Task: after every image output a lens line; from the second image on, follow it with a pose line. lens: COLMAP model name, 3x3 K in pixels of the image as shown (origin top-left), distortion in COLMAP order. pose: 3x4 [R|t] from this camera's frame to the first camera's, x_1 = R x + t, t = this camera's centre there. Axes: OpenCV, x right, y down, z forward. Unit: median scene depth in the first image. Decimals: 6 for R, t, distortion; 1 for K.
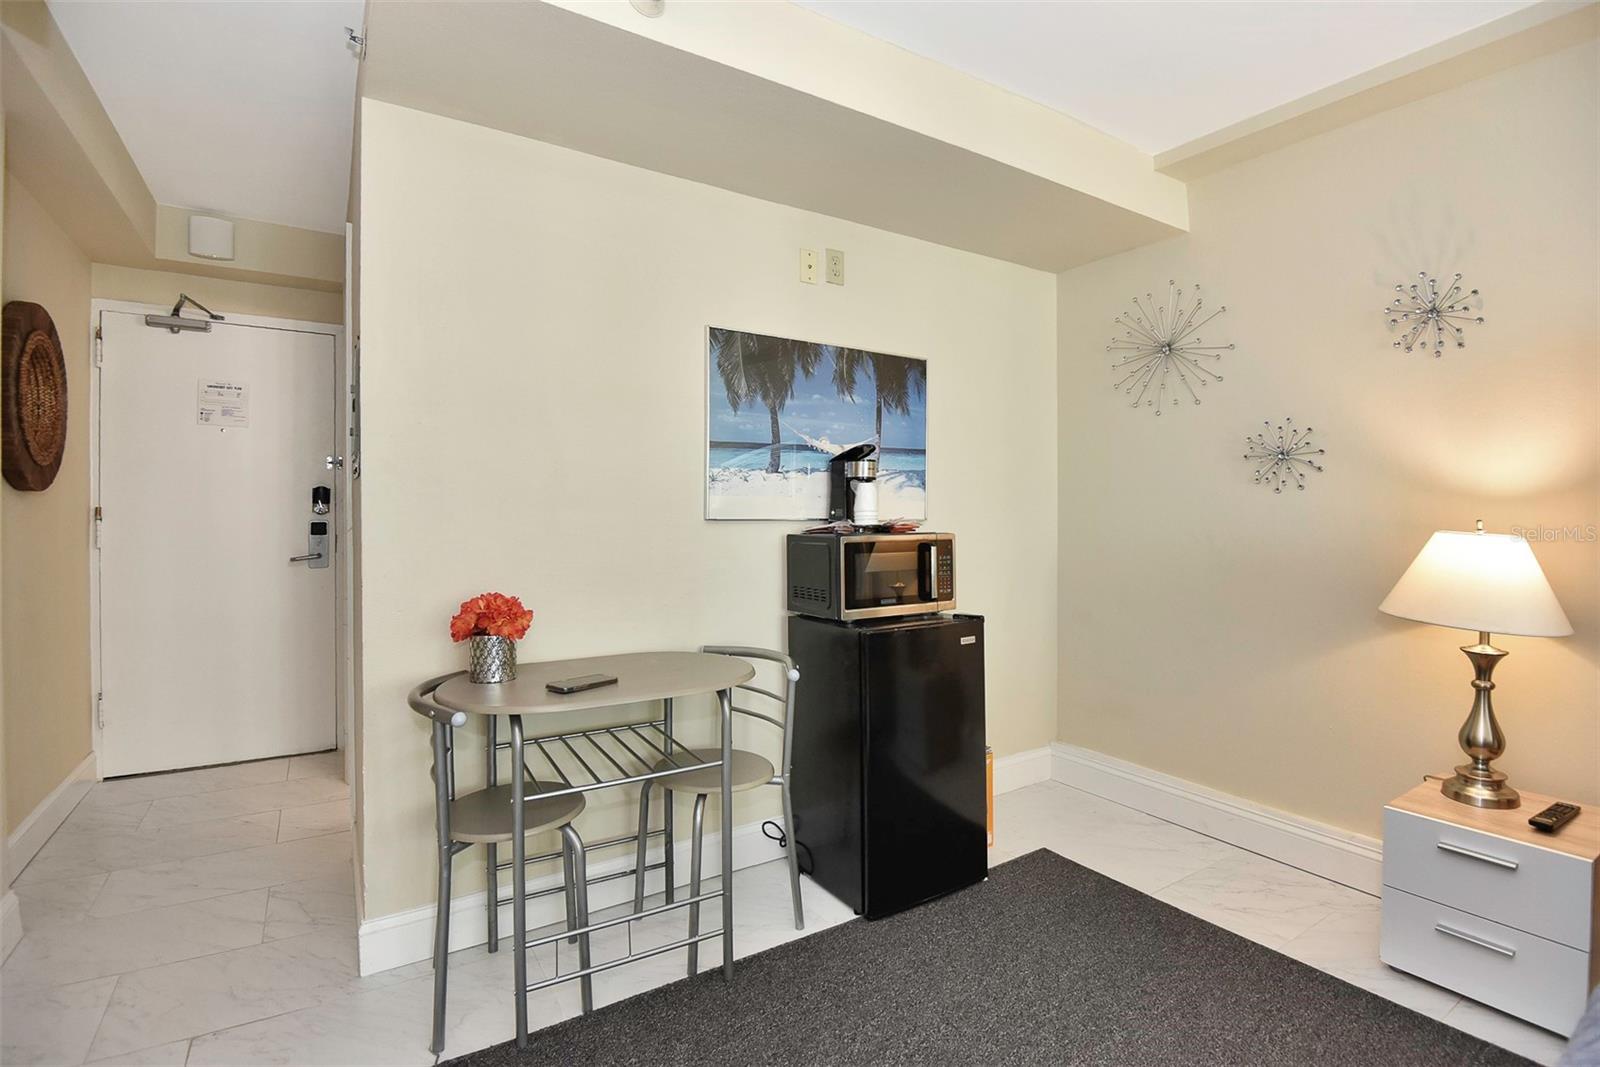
lens RADIAL K [[738.7, 0, 802.4], [0, 738.7, 505.6], [0, 0, 1]] dist [-0.017813, -0.017397]
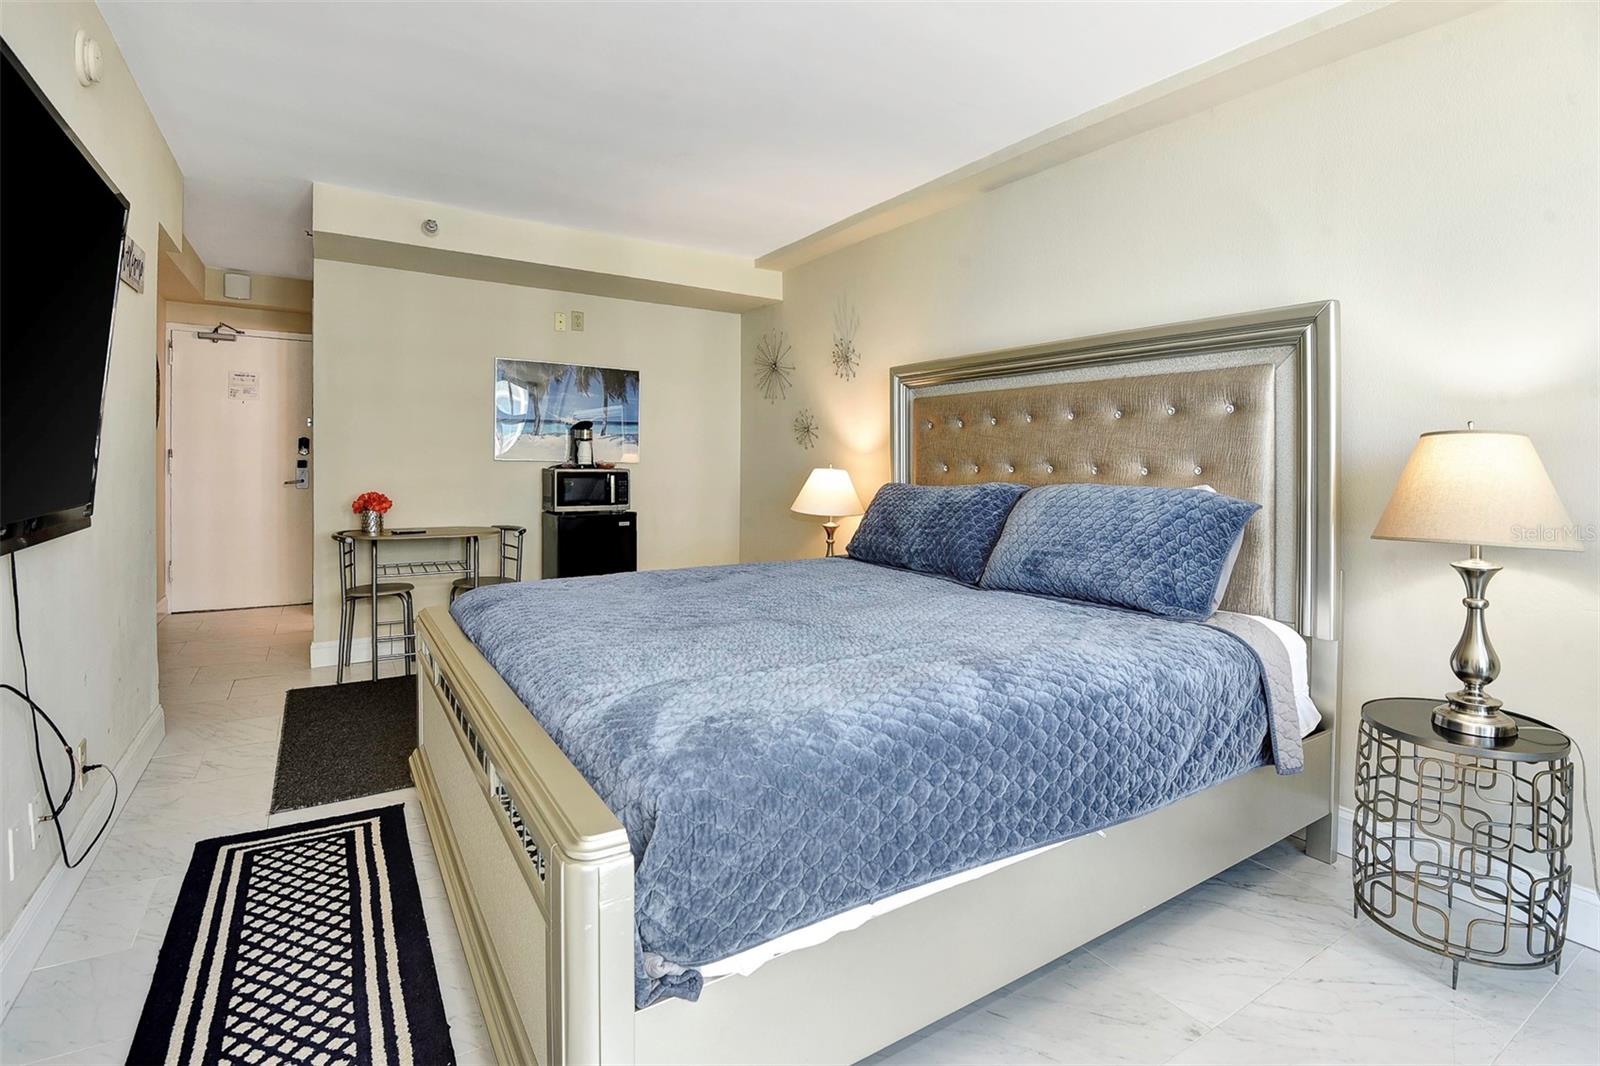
lens RADIAL K [[758.6, 0, 796.3], [0, 758.6, 463.4], [0, 0, 1]] dist [-0.017896, -0.026461]
pose [[0.999734, 0.012417, -0.019417, 0.615254], [-0.012162, 0.999839, 0.013171, -0.006568], [0.019577, -0.012931, 0.999725, -0.843040]]
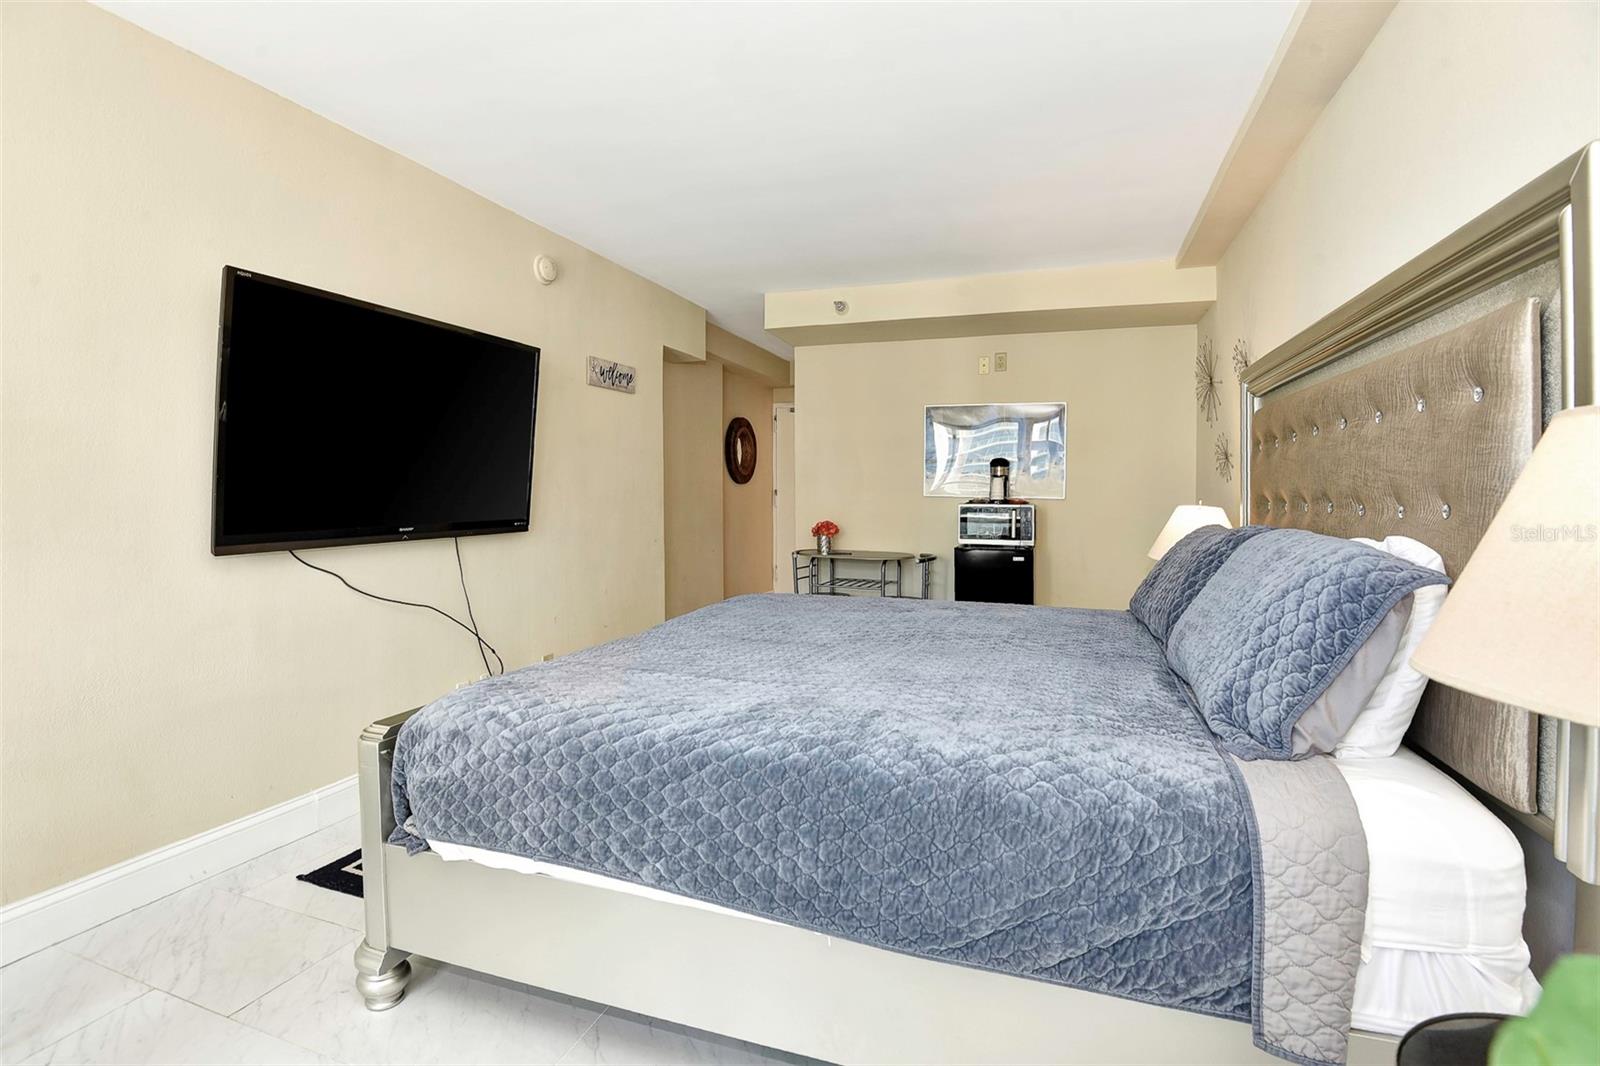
lens RADIAL K [[738.7, 0, 802.4], [0, 738.7, 505.1], [0, 0, 1]] dist [-0.017813, -0.017397]
pose [[0.606482, 0.018896, -0.794873, 1.231460], [-0.001532, 0.999743, 0.022598, -0.002164], [0.795096, -0.012487, 0.606355, -0.539561]]
